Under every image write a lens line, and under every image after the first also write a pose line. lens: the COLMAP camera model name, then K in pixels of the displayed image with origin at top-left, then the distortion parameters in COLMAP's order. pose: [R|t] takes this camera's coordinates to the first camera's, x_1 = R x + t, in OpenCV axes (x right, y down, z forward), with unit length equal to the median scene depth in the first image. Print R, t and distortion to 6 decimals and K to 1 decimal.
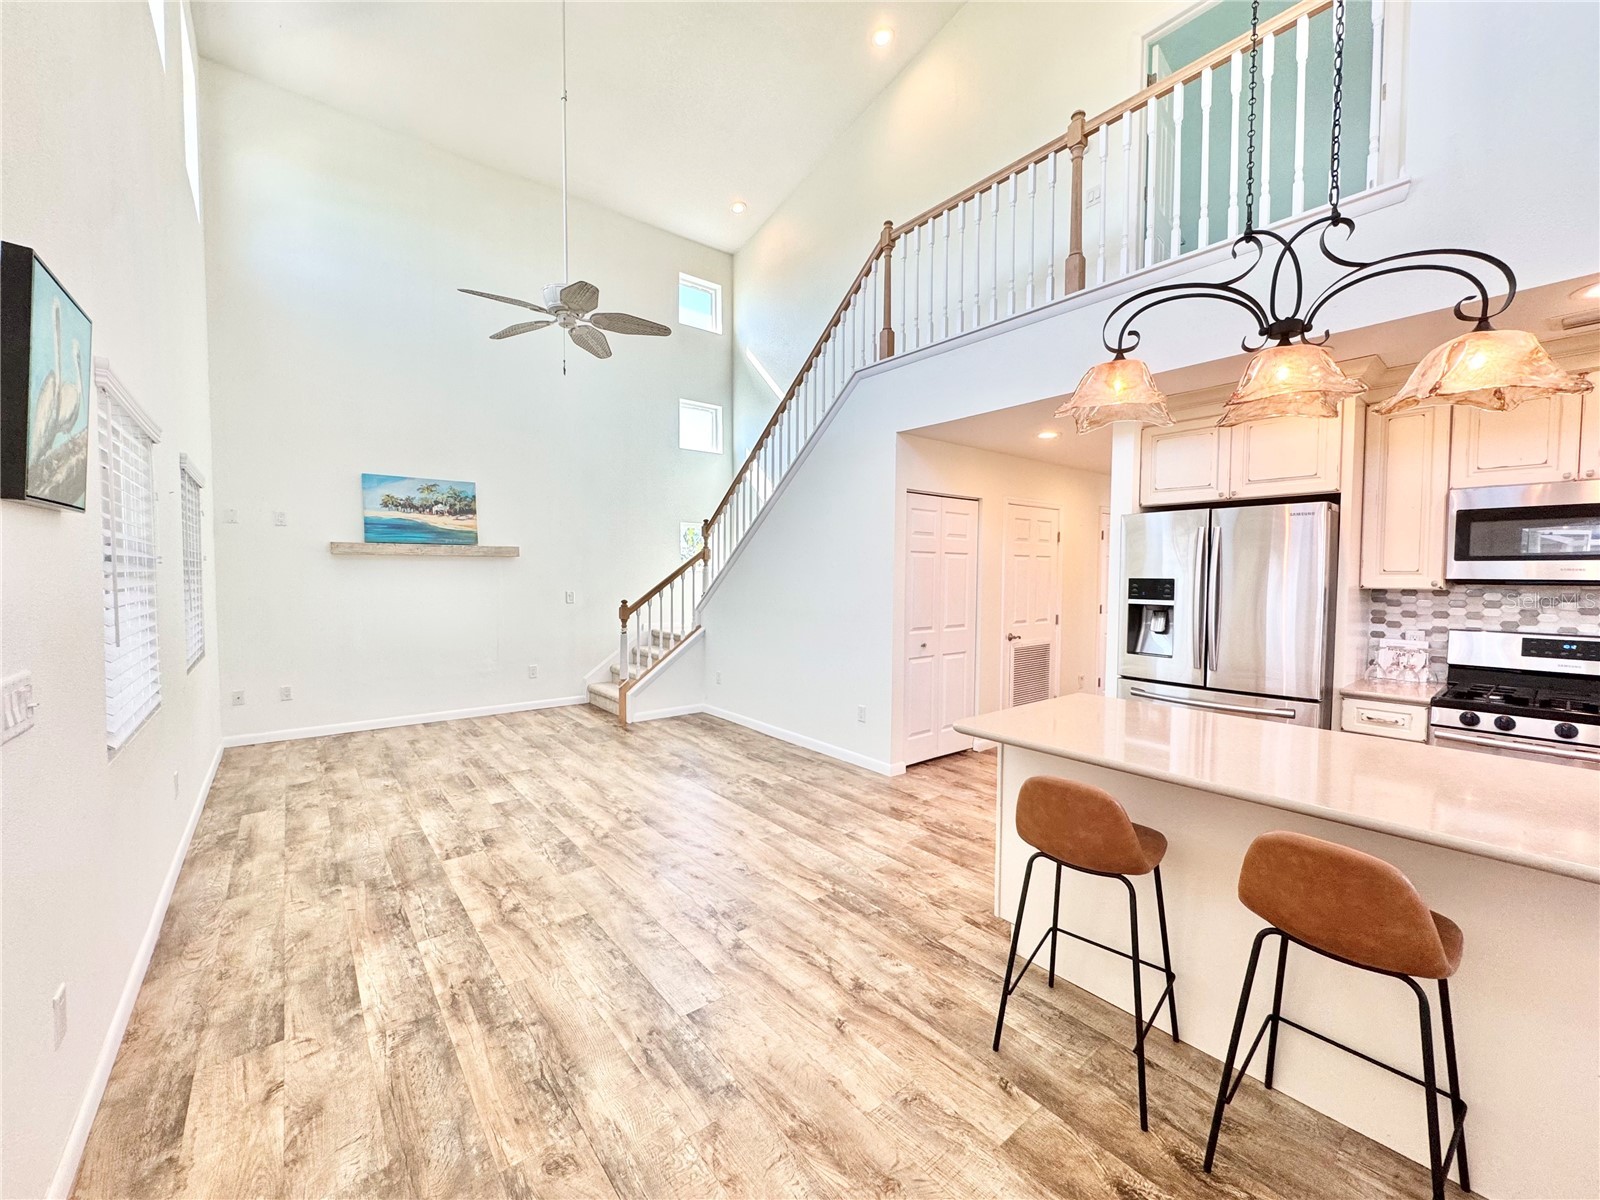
lens RADIAL K [[641.6, 0, 797.6], [0, 641.6, 599.3], [0, 0, 1]] dist [-0.002931, 0.000429]
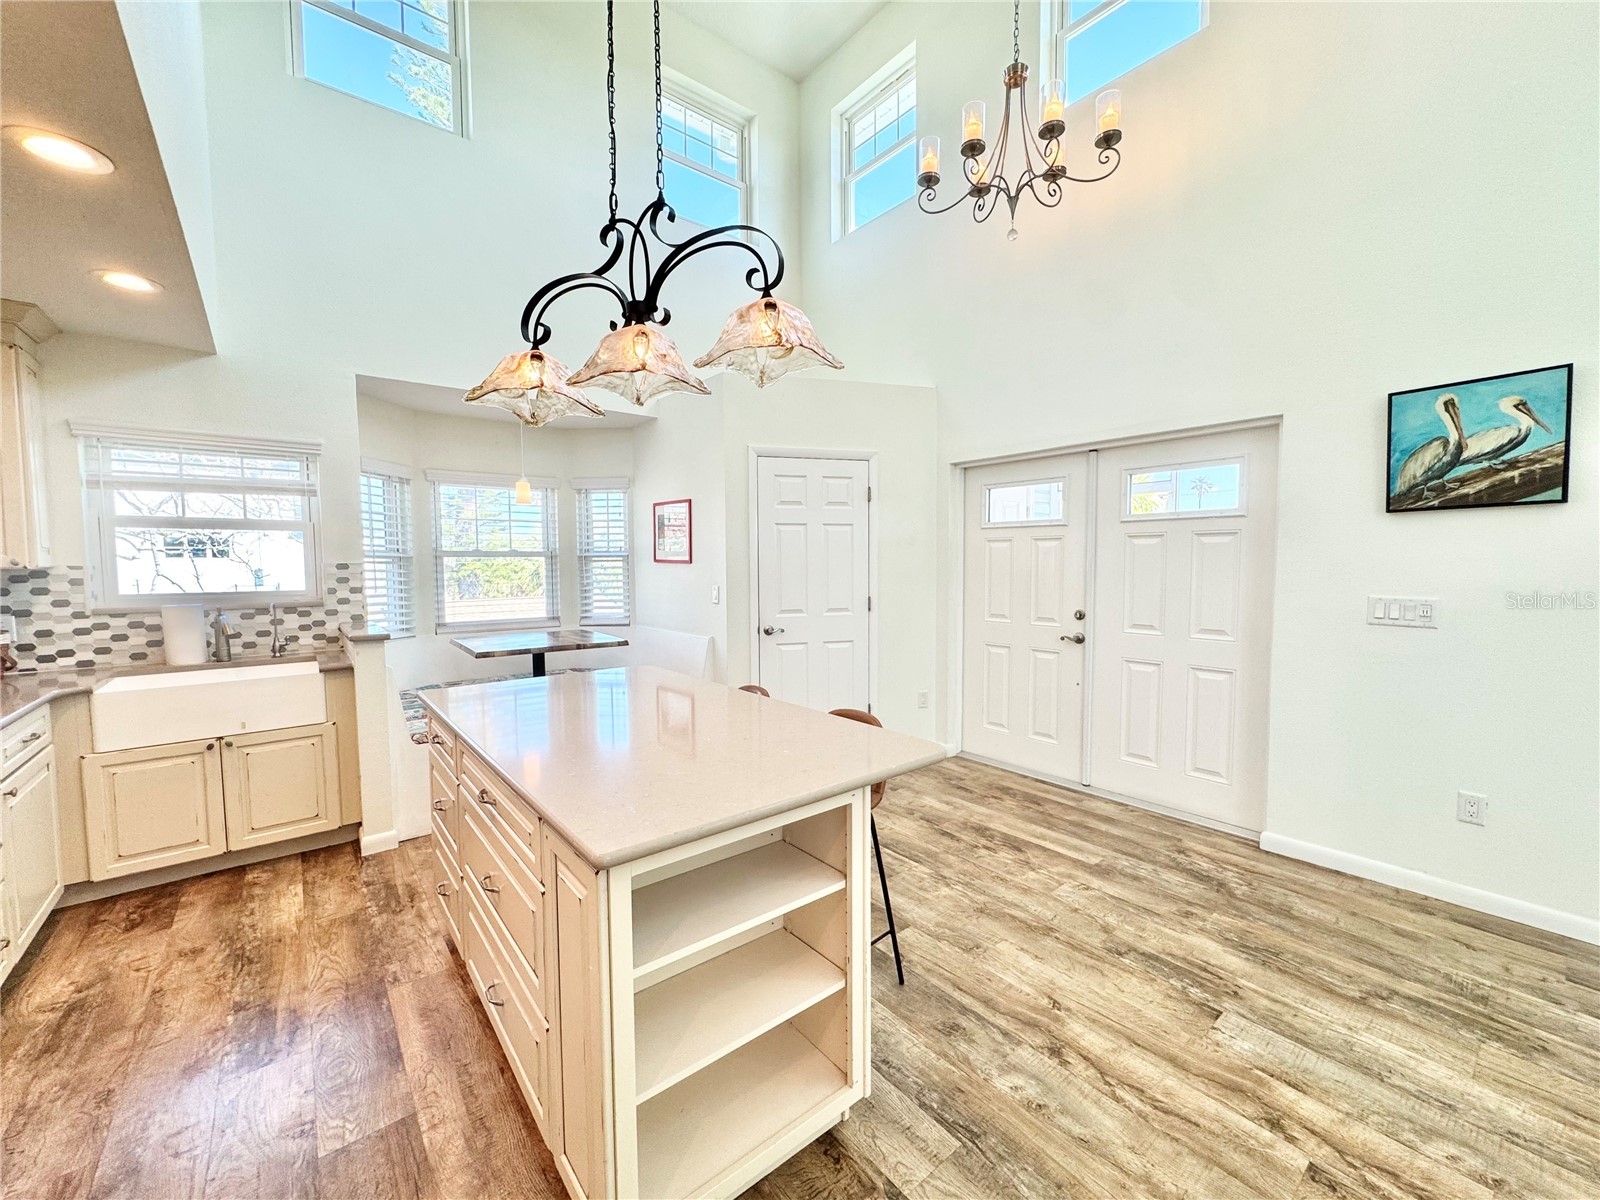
lens RADIAL K [[627.7, 0, 791.9], [0, 627.7, 596.3], [0, 0, 1]] dist [-0.015478, 0.000038]
pose [[-0.999949, 0.003671, 0.009405, 0.230783], [0.004558, 0.995364, 0.096067, -0.025161], [-0.009009, 0.096105, -0.995330, 0.952117]]
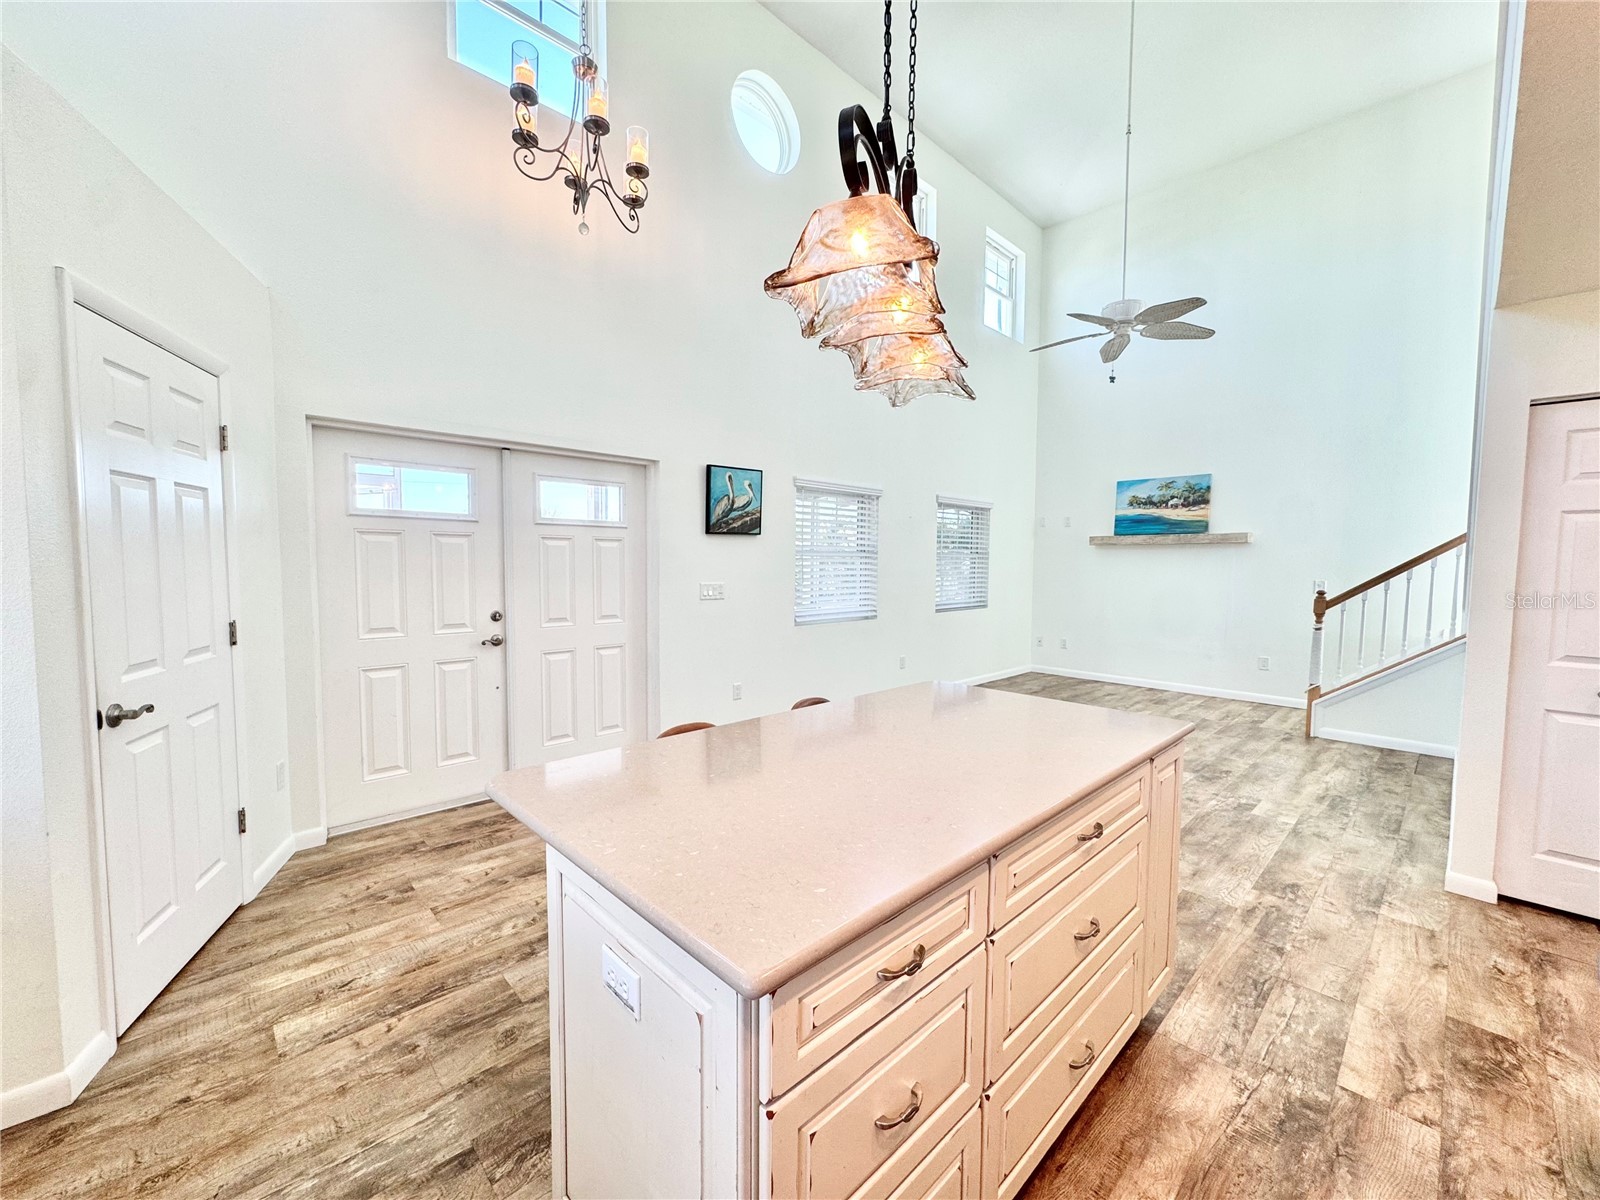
lens RADIAL K [[641.6, 0, 797.6], [0, 641.6, 599.3], [0, 0, 1]] dist [-0.002931, 0.000429]
pose [[0.077020, 0.056668, -0.995418, 0.765037], [-0.047468, 0.997460, 0.053111, 0.000544], [0.995899, 0.043160, 0.079514, 0.374493]]
